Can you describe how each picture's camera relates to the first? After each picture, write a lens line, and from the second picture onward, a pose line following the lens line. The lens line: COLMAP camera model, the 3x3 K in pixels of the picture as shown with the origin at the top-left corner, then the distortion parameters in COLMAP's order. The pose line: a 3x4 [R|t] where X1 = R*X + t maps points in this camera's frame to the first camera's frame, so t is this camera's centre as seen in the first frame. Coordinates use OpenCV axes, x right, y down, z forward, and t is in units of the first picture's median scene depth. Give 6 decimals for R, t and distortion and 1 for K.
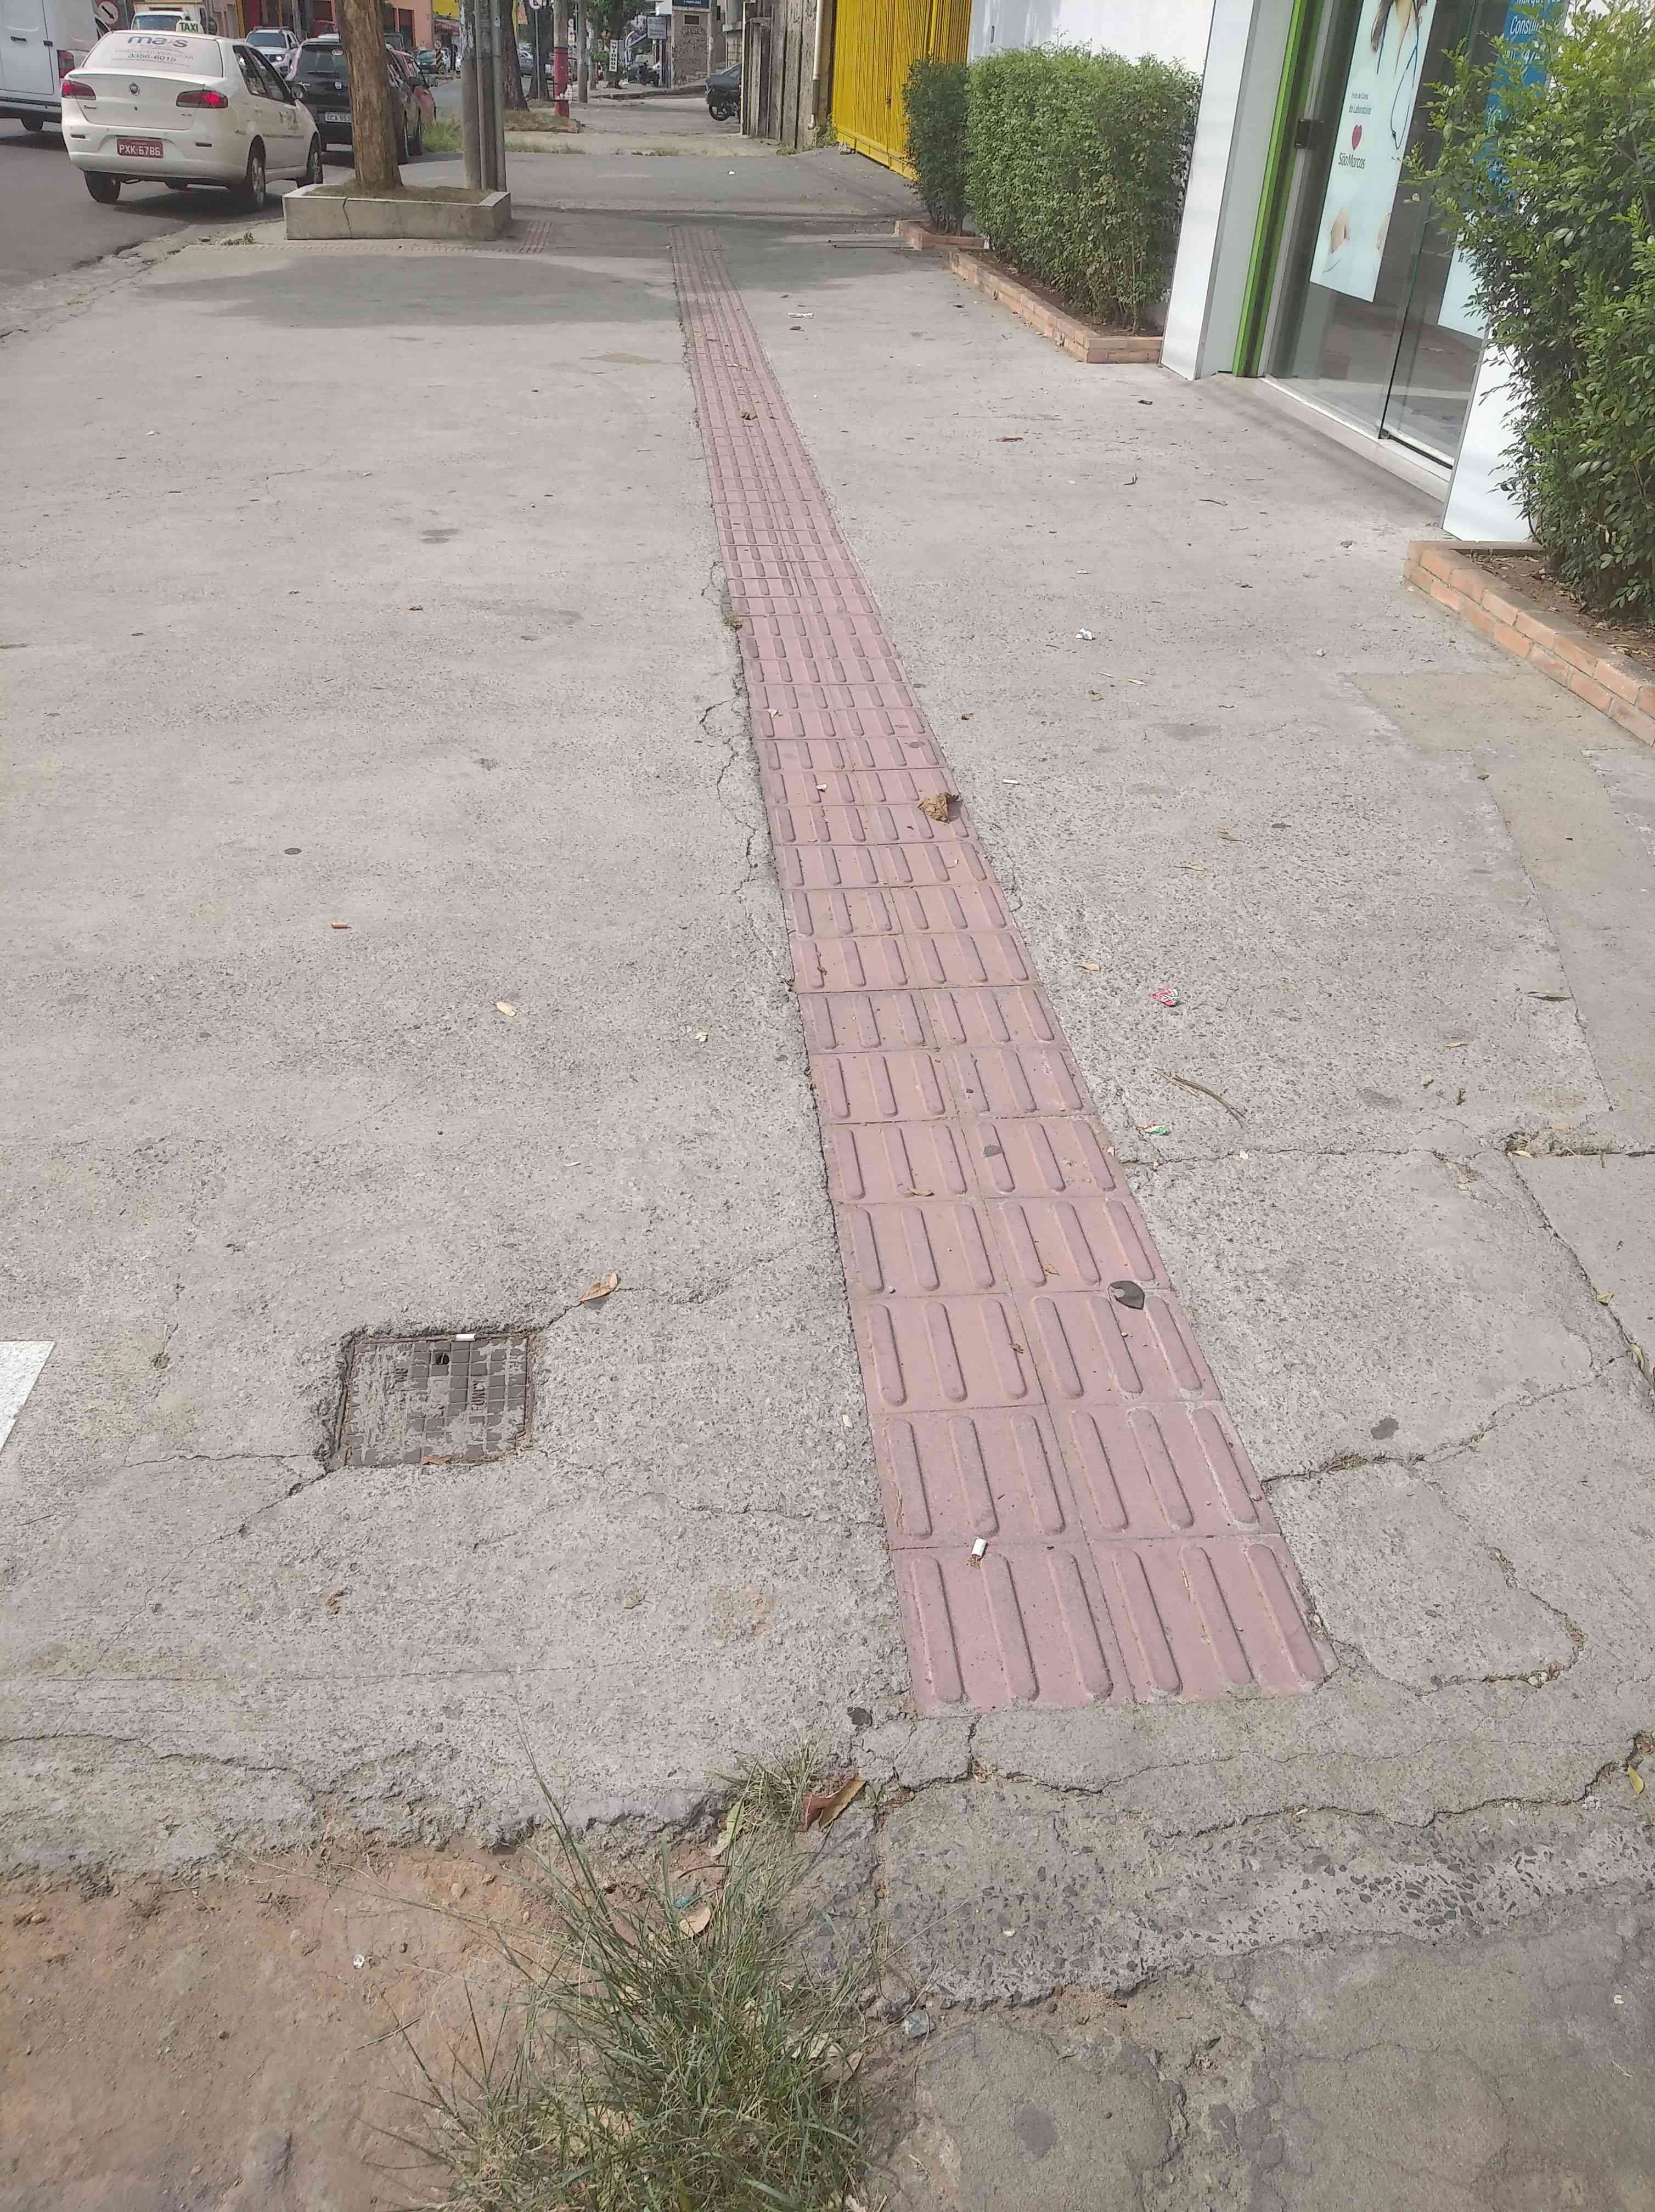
lens RADIAL K [[1743.1, 0, 827.5], [0, 1743.1, 1106.0], [0, 0, 1]] dist [-0.017803, 0.042620]
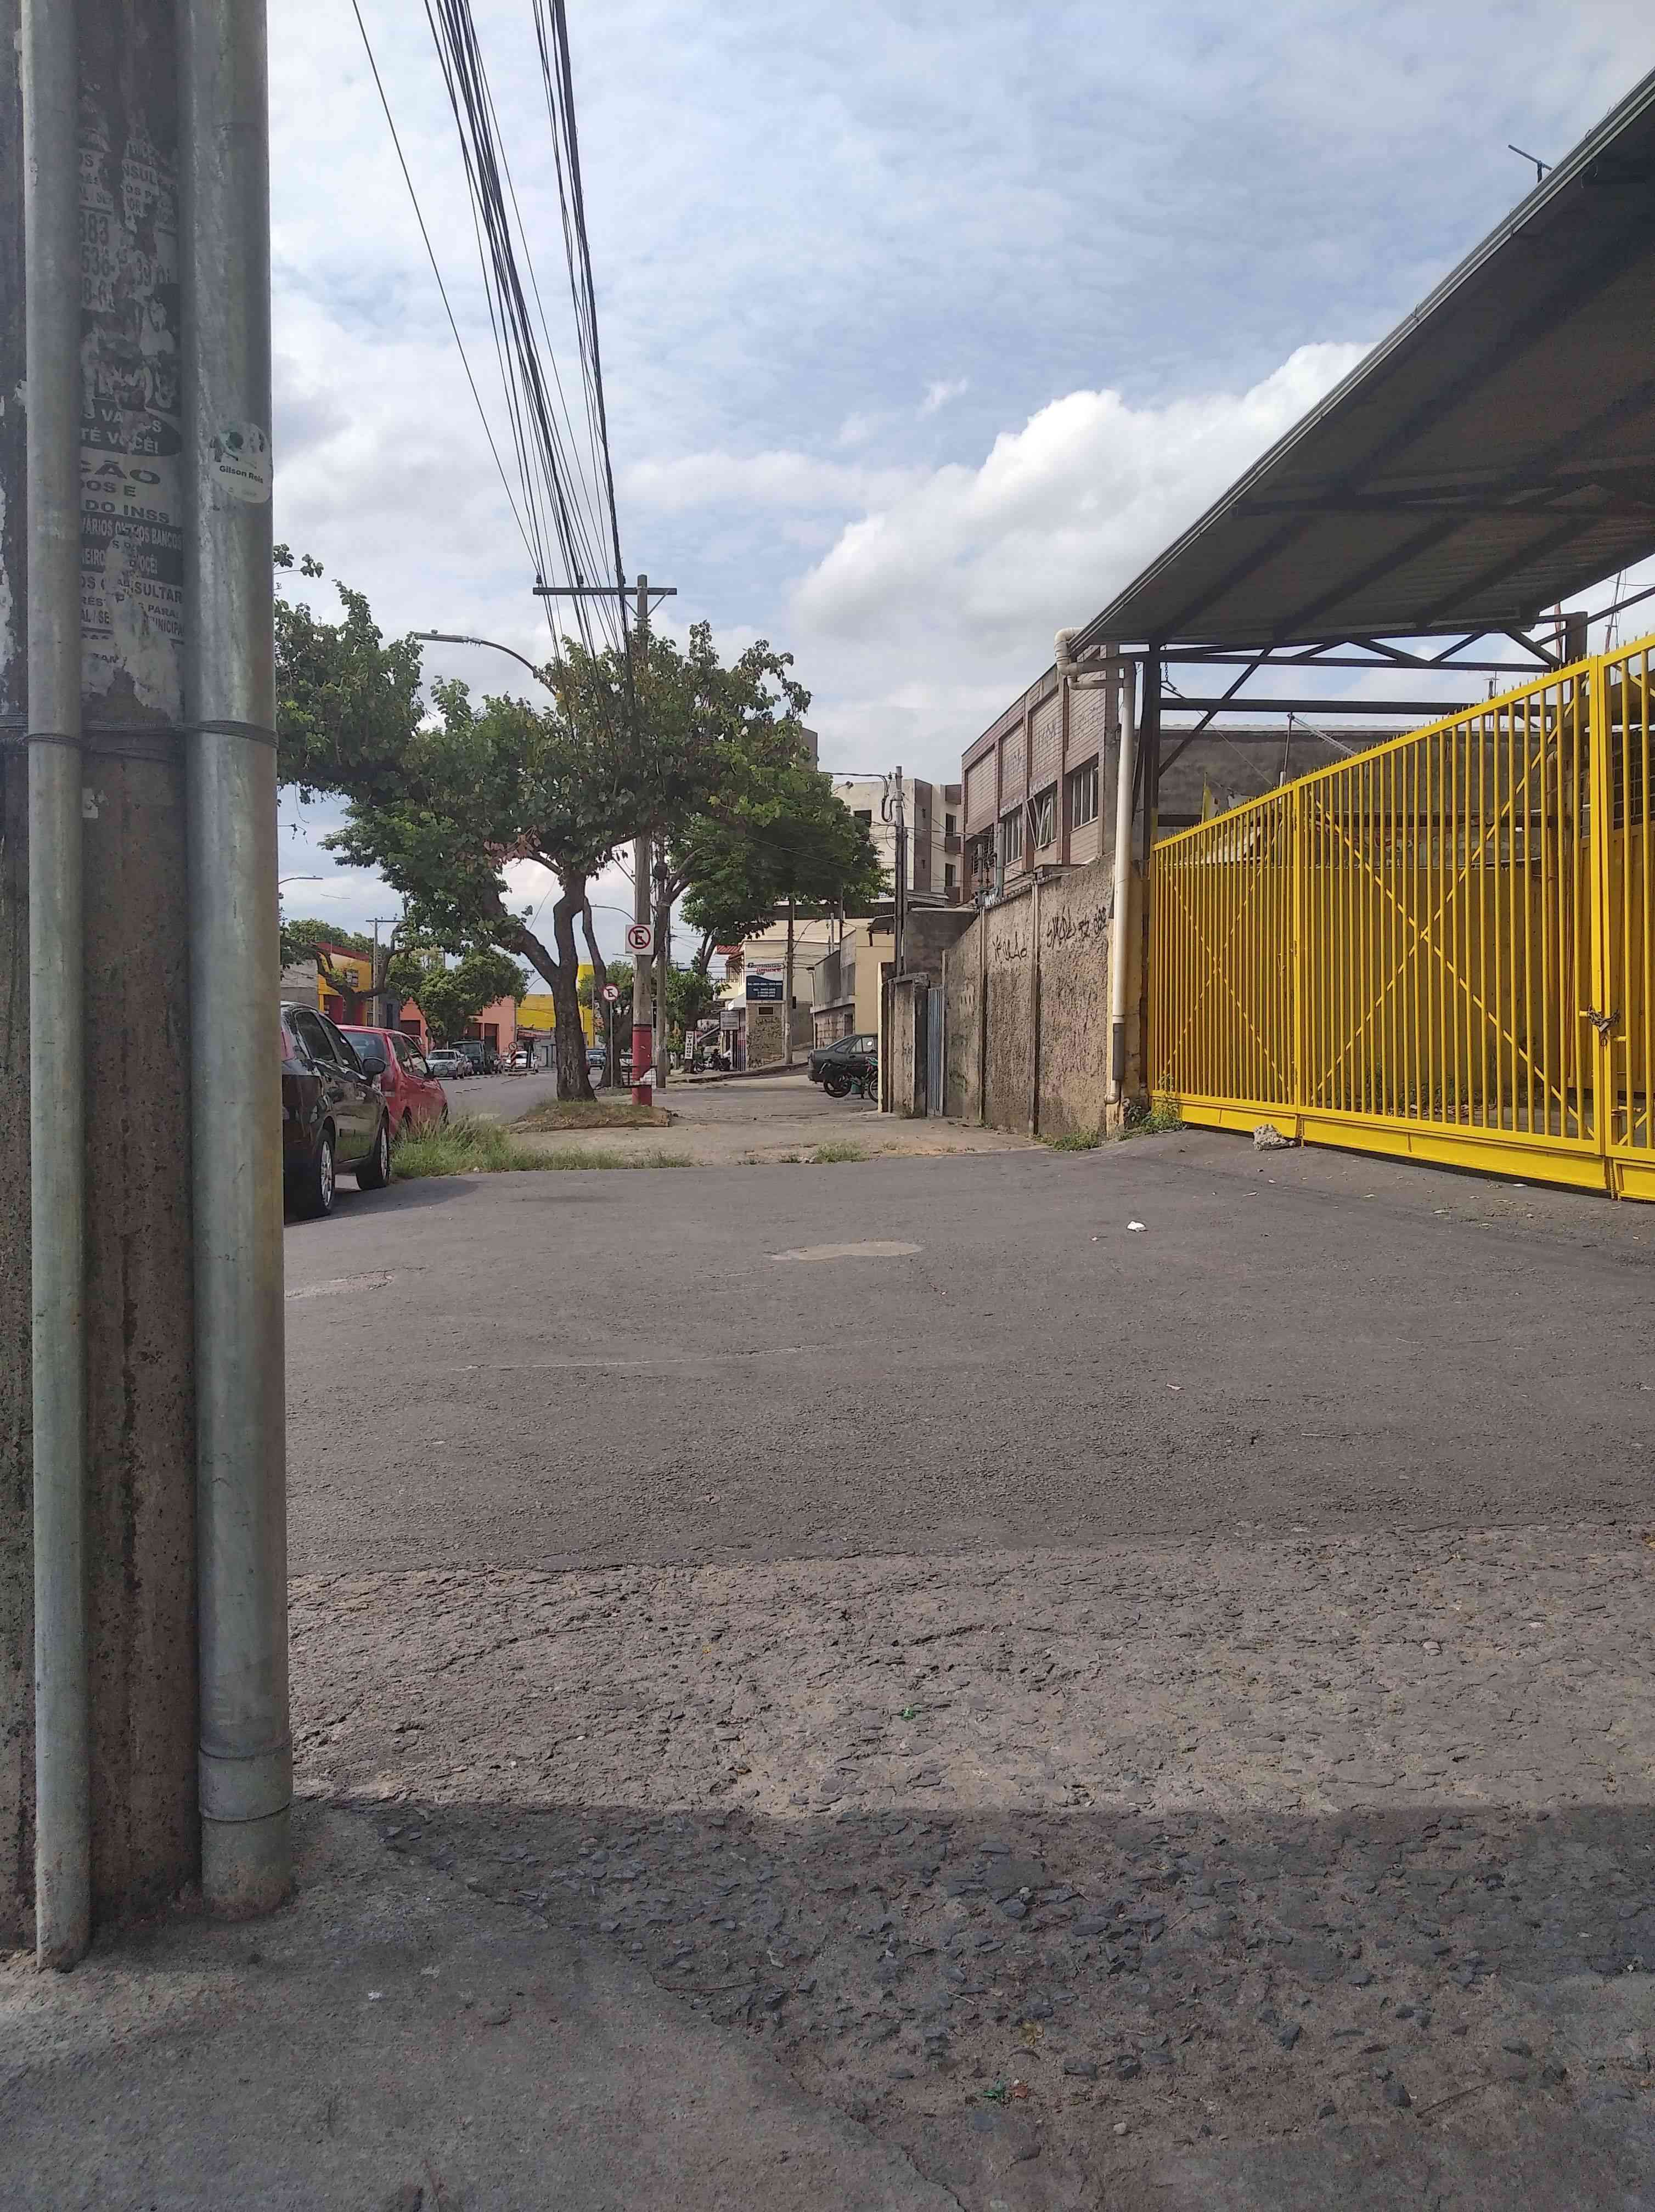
lens RADIAL K [[1743.1, 0, 827.5], [0, 1743.1, 1106.0], [0, 0, 1]] dist [-0.017803, 0.042620]
pose [[0.998397, -0.052844, -0.020273, -0.053925], [0.036352, 0.873234, -0.485943, -0.188177], [0.043382, 0.484427, 0.873755, 0.327285]]
